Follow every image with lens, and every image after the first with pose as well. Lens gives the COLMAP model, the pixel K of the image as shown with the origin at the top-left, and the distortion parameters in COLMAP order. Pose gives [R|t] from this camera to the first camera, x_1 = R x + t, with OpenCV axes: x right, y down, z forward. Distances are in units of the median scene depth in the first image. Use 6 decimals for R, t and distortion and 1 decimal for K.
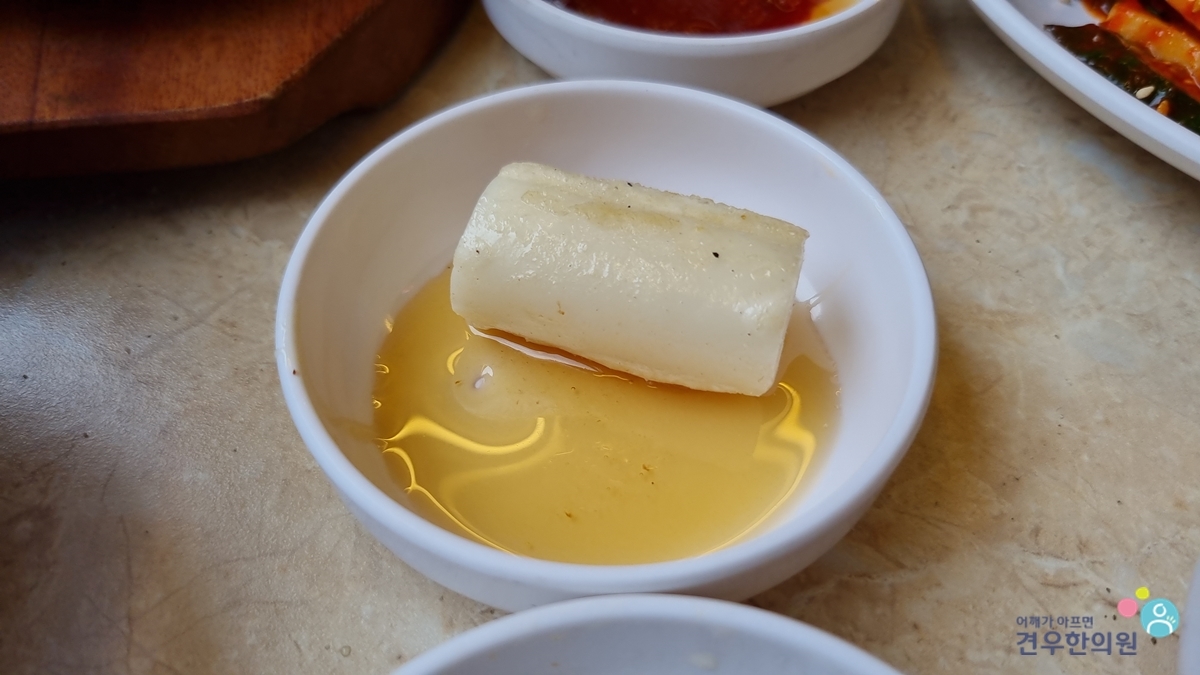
lens RADIAL K [[921.0, 0, 600.8], [0, 921.0, 342.3], [0, 0, 1]] dist [-0.014422, -0.000474]
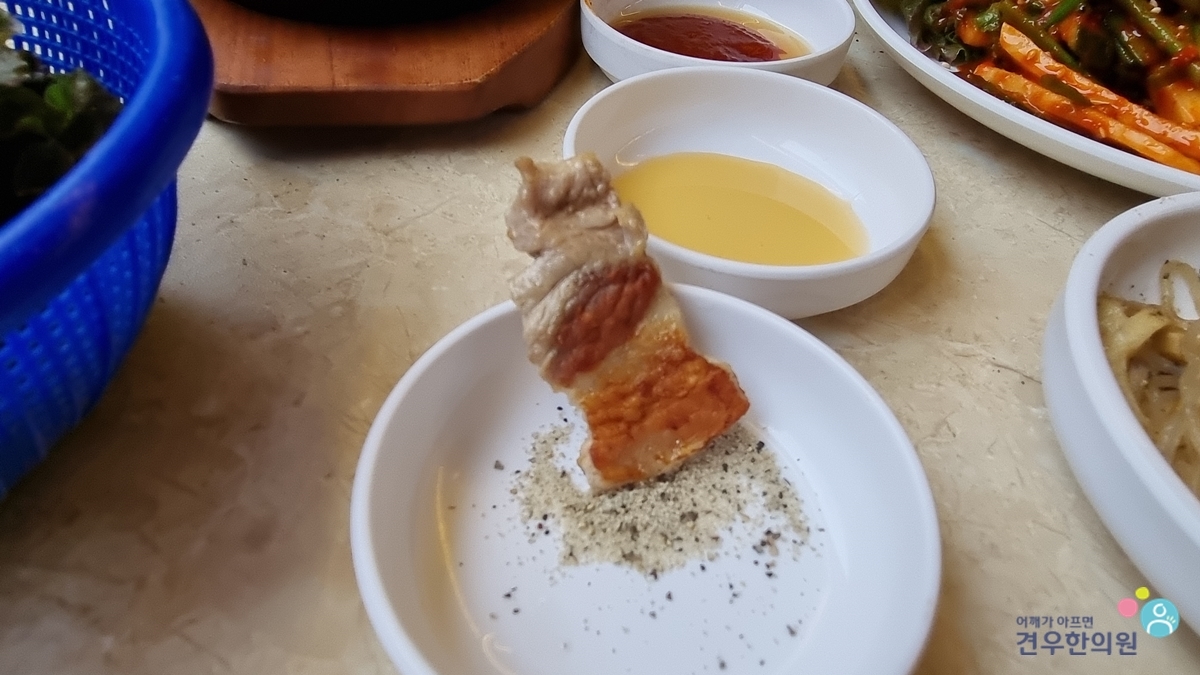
lens RADIAL K [[708.8, 0, 599.5], [0, 708.8, 331.2], [0, 0, 1]] dist [0.008414, -0.005575]
pose [[0.998725, 0.030128, 0.040508, -0.186394], [-0.025522, 0.993630, -0.109759, 0.315272], [-0.043556, 0.108586, 0.993132, -0.225167]]
